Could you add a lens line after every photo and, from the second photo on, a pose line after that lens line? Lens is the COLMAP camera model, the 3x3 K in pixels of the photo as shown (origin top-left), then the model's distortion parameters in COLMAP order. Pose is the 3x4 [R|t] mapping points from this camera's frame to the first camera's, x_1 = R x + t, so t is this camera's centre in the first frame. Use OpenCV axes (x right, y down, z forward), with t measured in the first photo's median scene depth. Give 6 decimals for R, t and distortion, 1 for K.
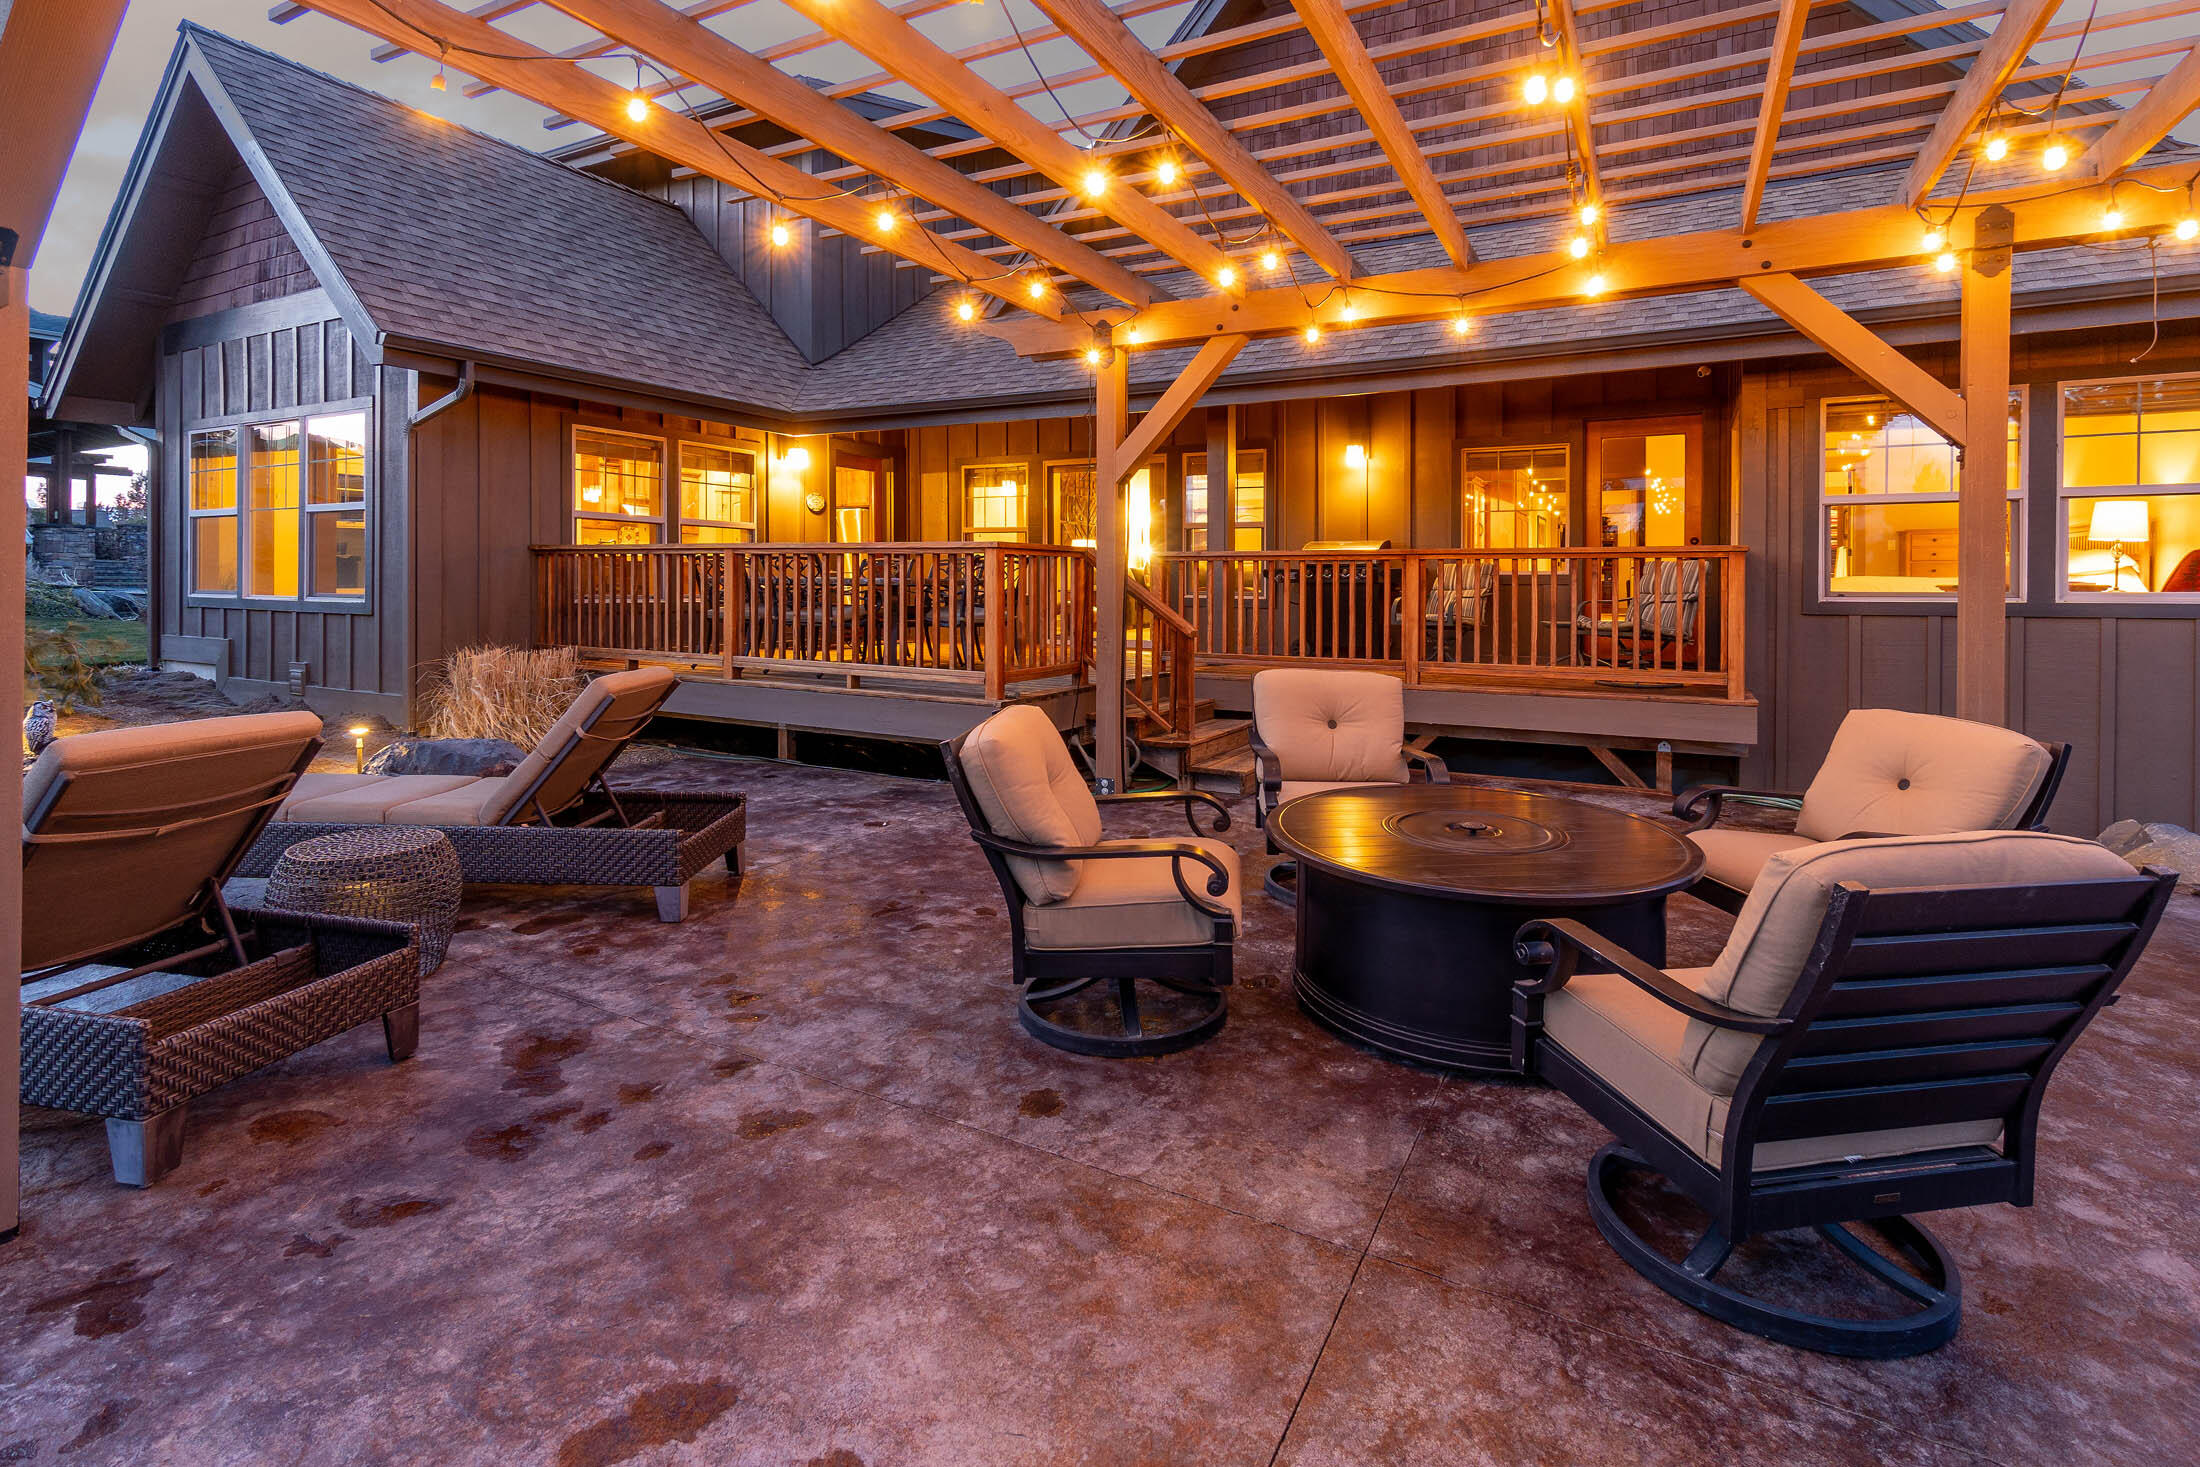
lens RADIAL K [[1049.6, 0, 1099.6], [0, 1049.6, 599.8], [0, 0, 1]] dist [-0.028476, 0.010479]
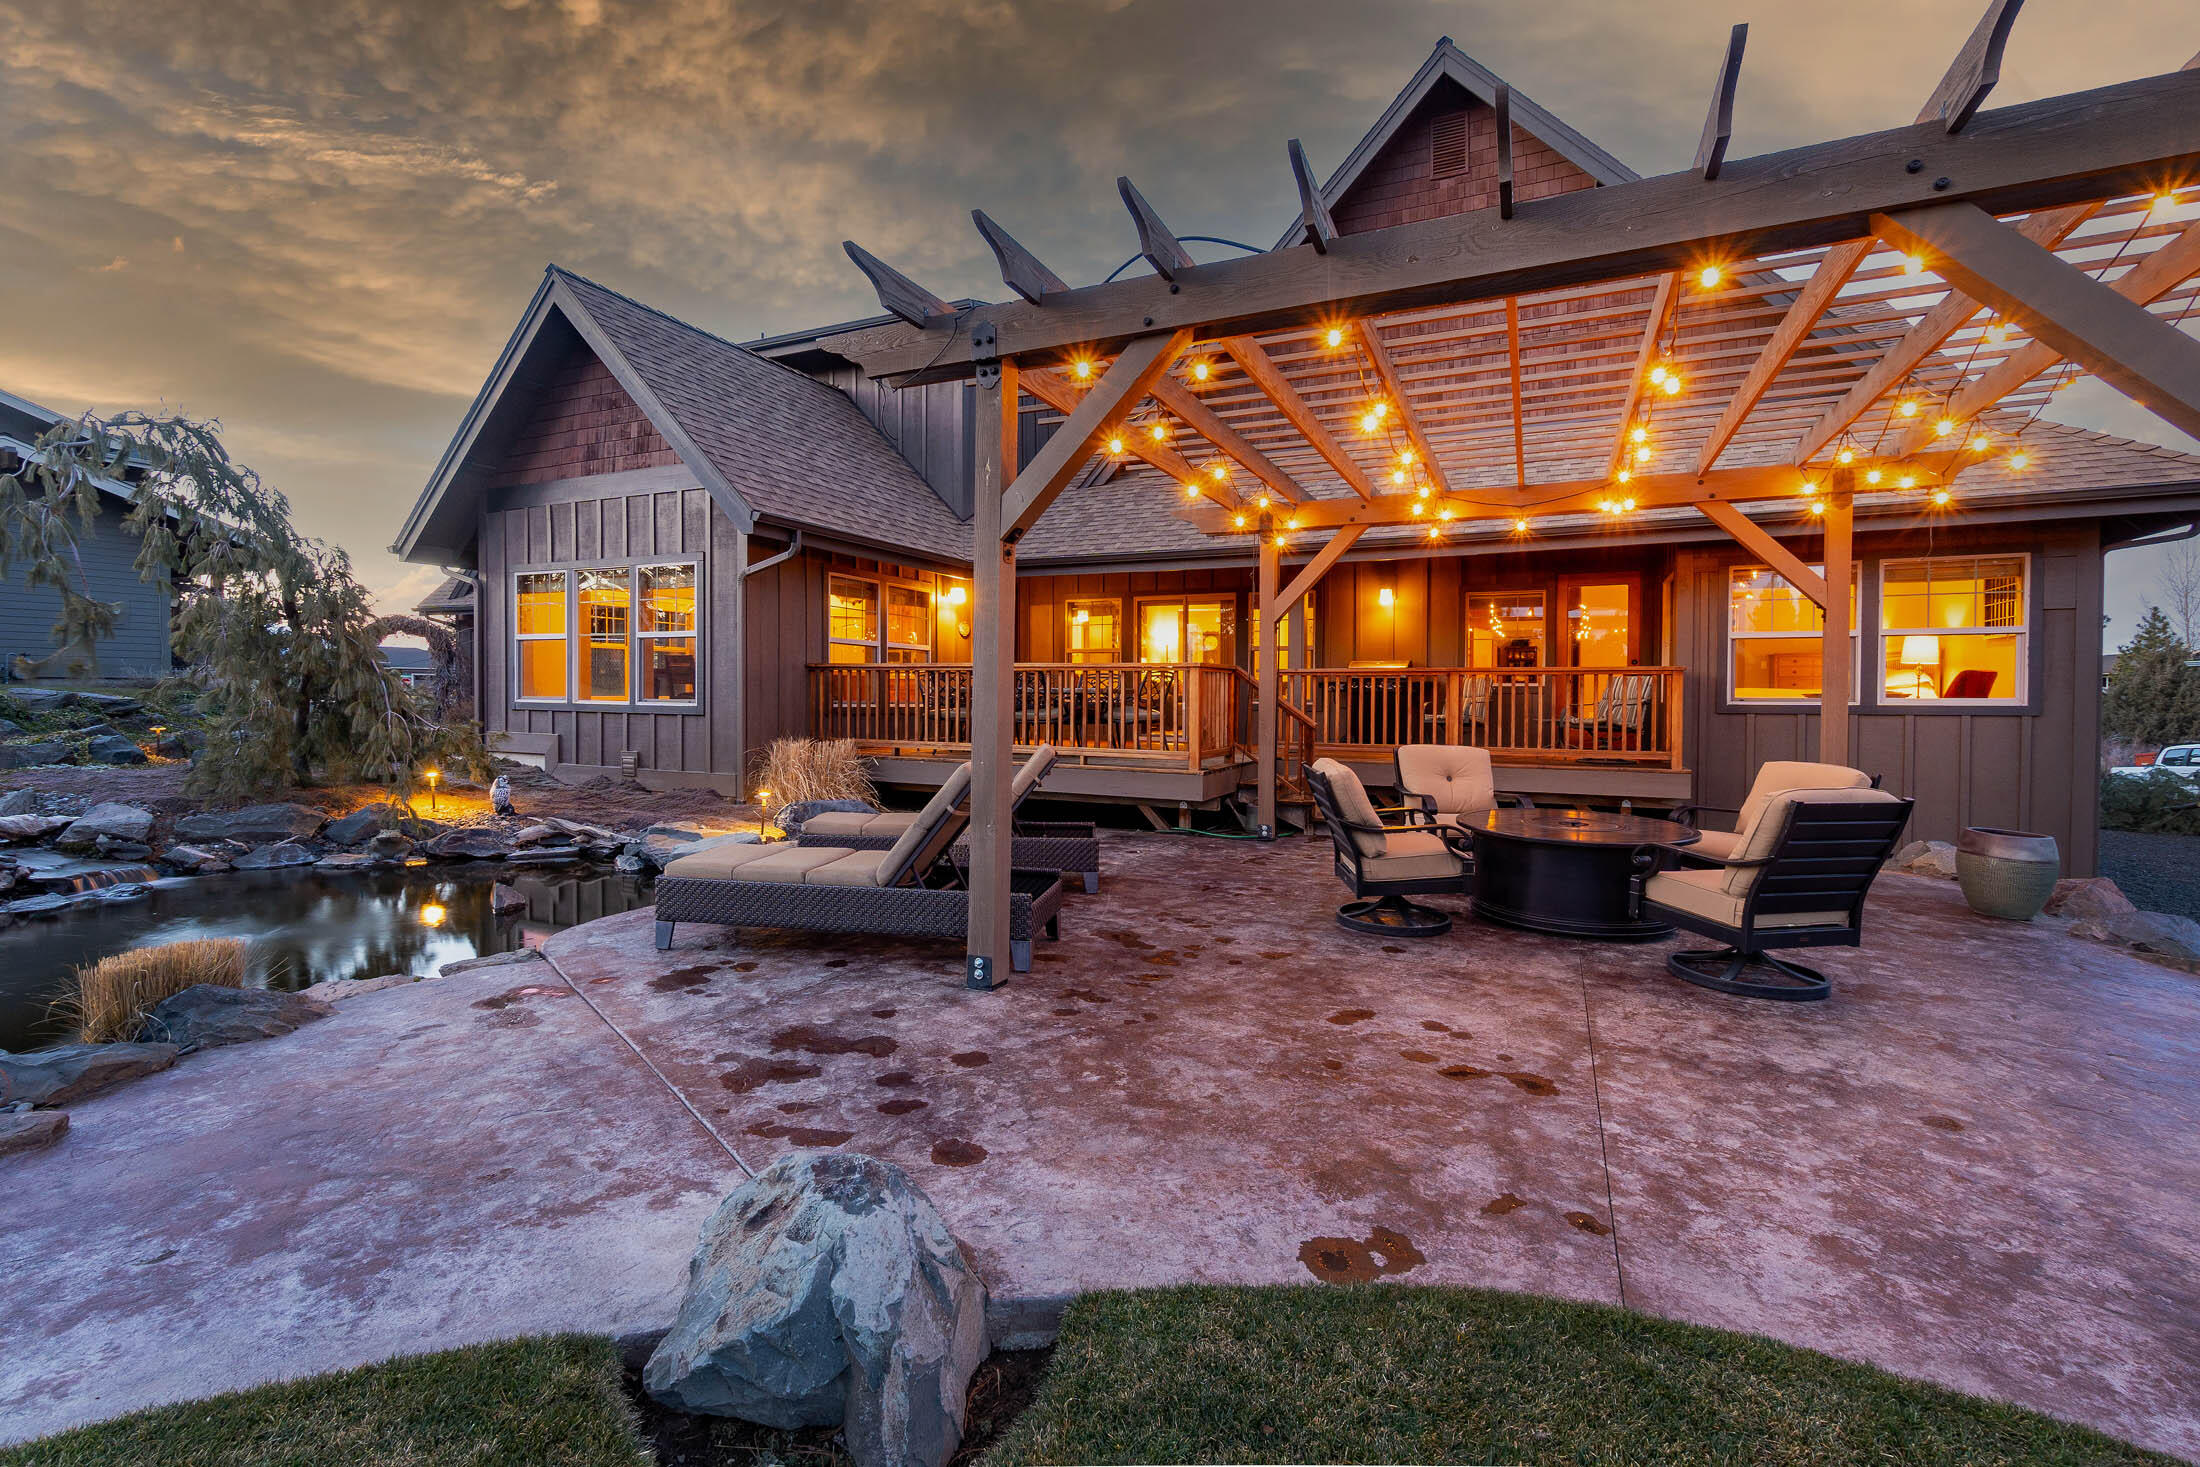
lens RADIAL K [[982.9, 0, 1100.0], [0, 982.9, 733.5], [0, 0, 1]] dist [-0.015592, 0.000236]
pose [[0.997585, -0.001857, 0.069428, -0.285730], [0.000250, 0.999732, 0.023151, 0.009636], [-0.069452, -0.023078, 0.997318, -0.317534]]
